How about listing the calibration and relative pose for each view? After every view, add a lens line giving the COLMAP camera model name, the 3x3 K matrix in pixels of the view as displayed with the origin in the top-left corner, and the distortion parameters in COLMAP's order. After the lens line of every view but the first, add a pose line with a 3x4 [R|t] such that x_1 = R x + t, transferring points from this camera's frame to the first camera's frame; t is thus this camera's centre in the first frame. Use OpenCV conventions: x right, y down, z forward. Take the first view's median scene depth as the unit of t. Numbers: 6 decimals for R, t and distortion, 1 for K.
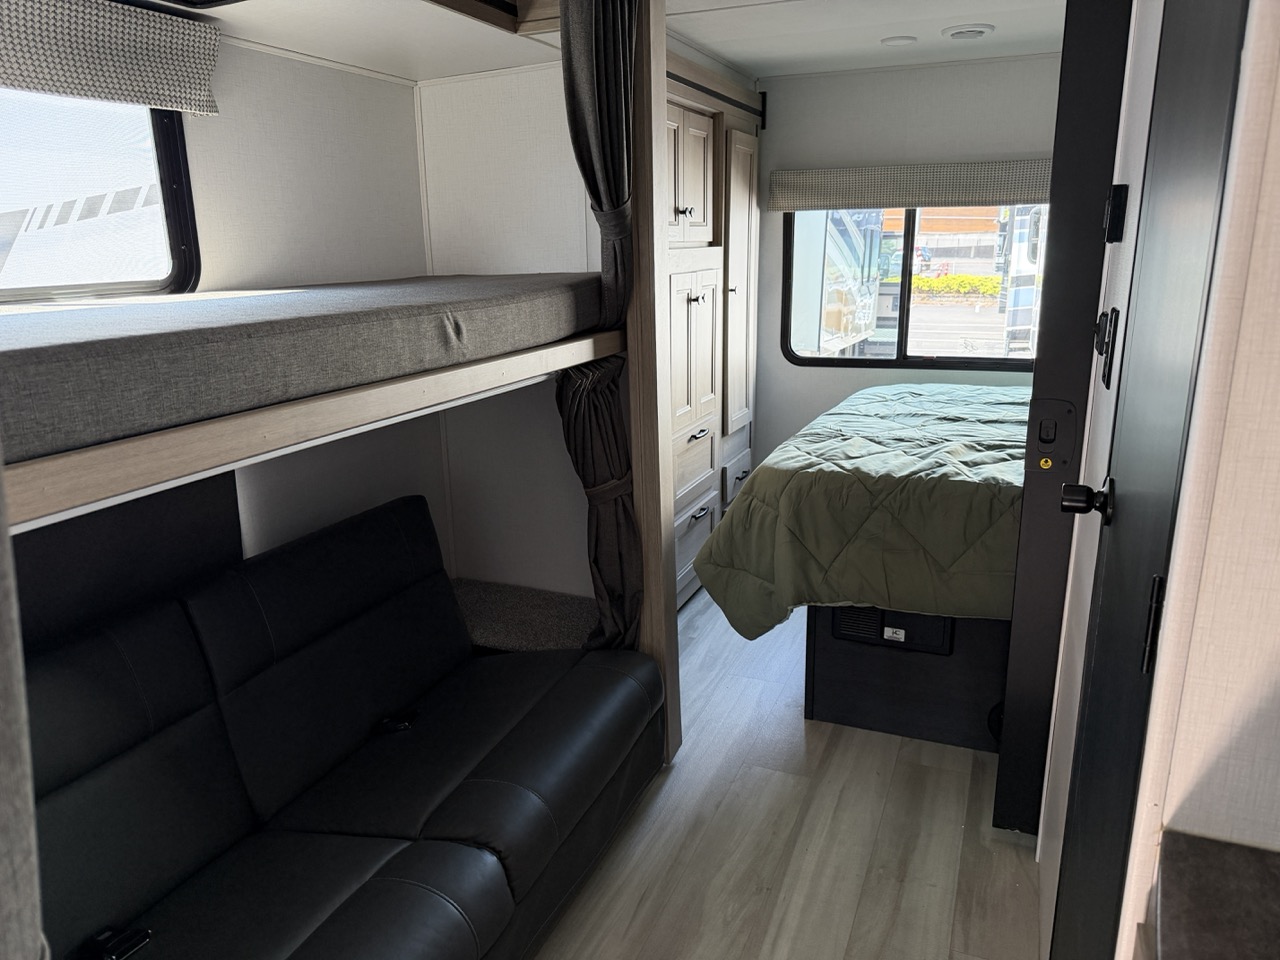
lens RADIAL K [[904.5, 0, 639.4], [0, 904.5, 485.6], [0, 0, 1]] dist [0.077086, -0.101057]
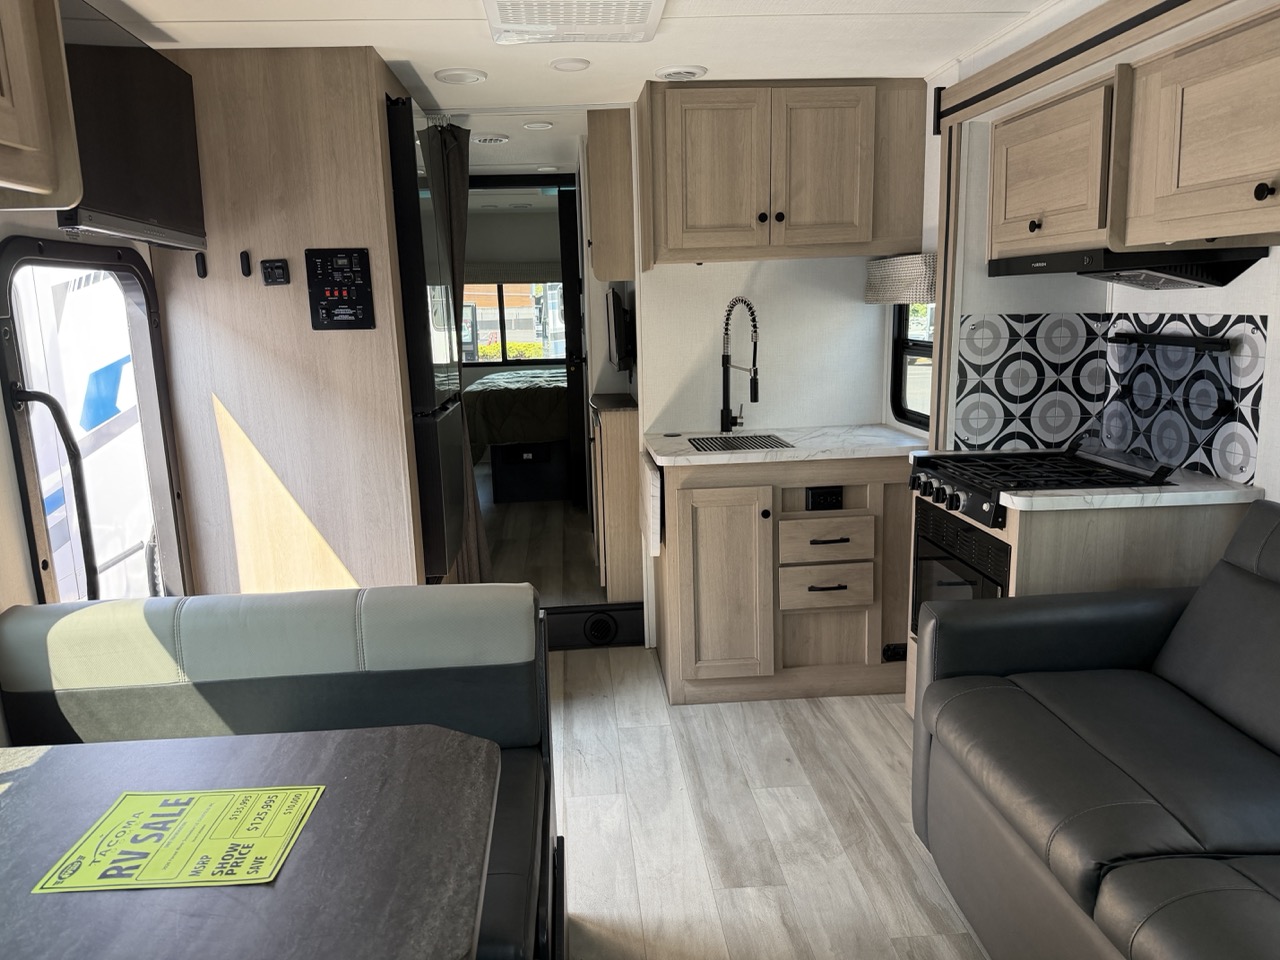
lens RADIAL K [[904.5, 0, 632.1], [0, 904.5, 474.0], [0, 0, 1]] dist [0.077086, -0.101057]
pose [[0.892114, -0.089141, 0.442929, -0.423555], [0.128346, 0.989957, -0.059273, 0.303492], [-0.433197, 0.109727, 0.894595, -0.989296]]
